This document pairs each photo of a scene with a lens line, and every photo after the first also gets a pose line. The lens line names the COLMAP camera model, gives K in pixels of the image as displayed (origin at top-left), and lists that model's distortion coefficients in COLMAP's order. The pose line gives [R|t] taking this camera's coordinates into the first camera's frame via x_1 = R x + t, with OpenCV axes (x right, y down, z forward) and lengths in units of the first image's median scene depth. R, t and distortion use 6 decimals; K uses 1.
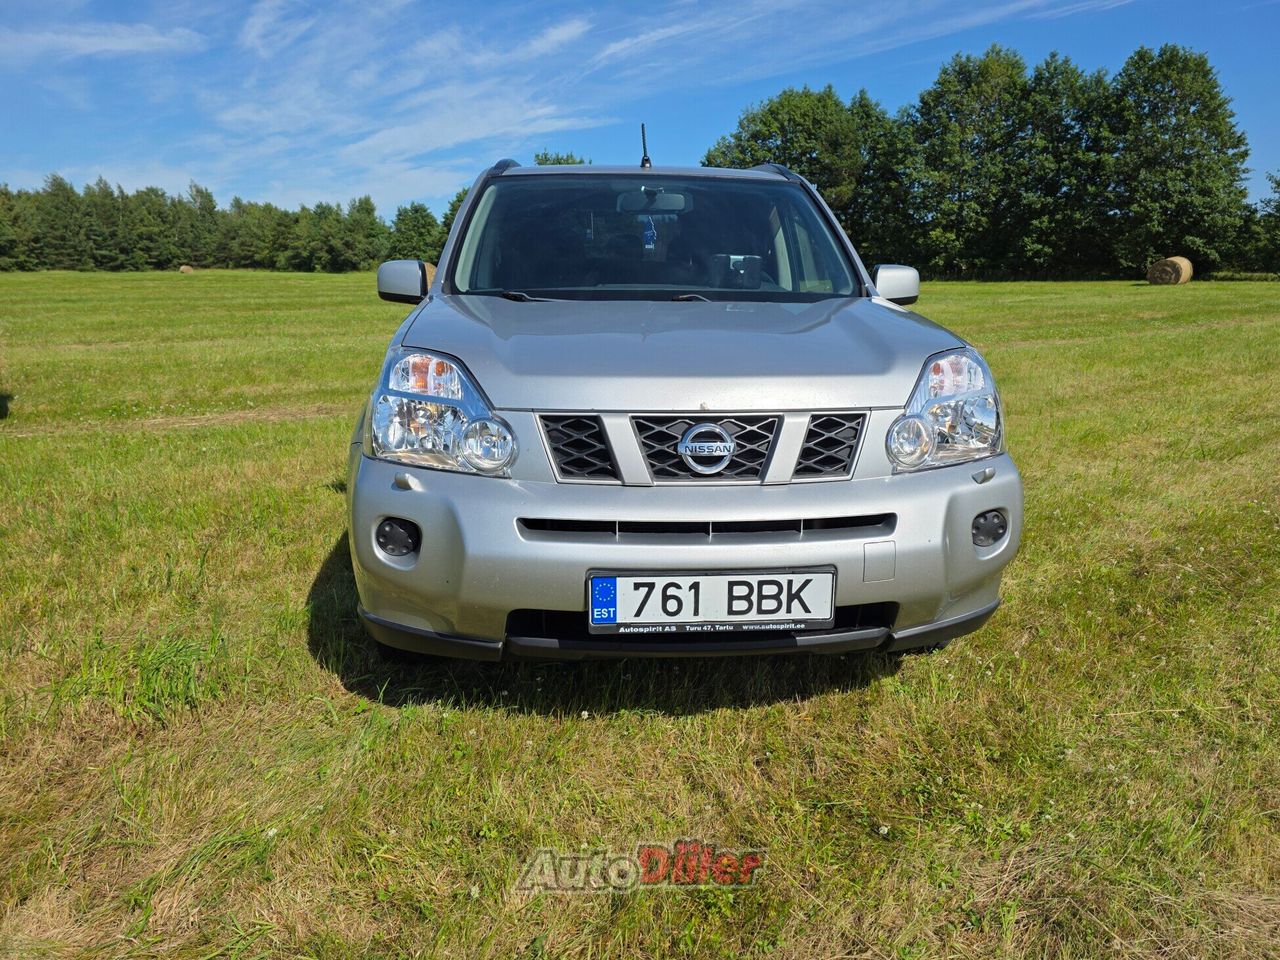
lens RADIAL K [[872.7, 0, 665.2], [0, 872.7, 488.2], [0, 0, 1]] dist [0.046279, -0.036560]
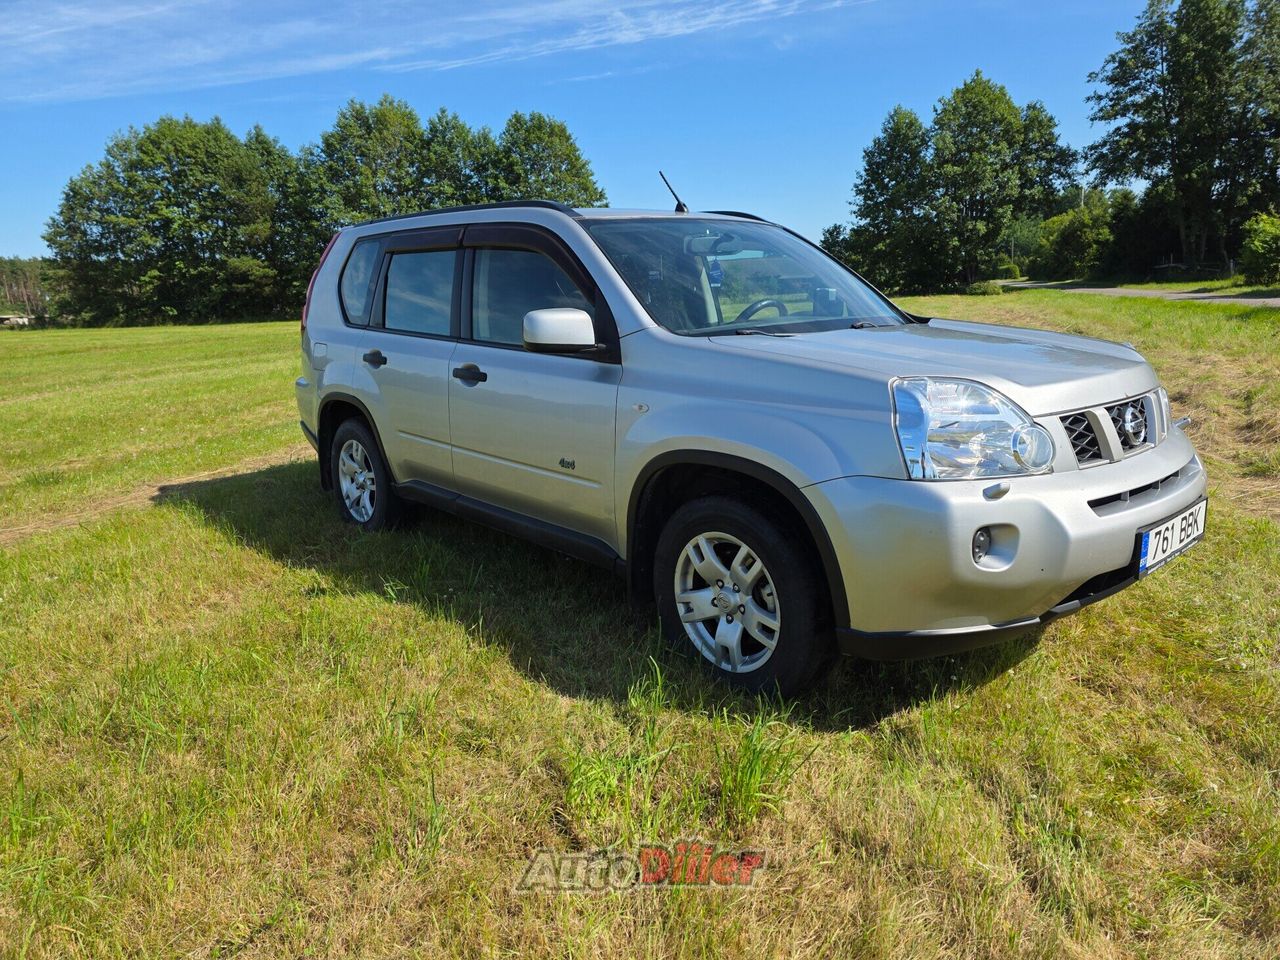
lens RADIAL K [[872.7, 0, 640.6], [0, 872.7, 485.8], [0, 0, 1]] dist [0.046279, -0.036560]
pose [[0.772585, -0.170587, 0.611566, -0.114337], [0.196934, 0.980108, 0.024602, -0.012163], [-0.603597, 0.101431, 0.790811, 0.034797]]
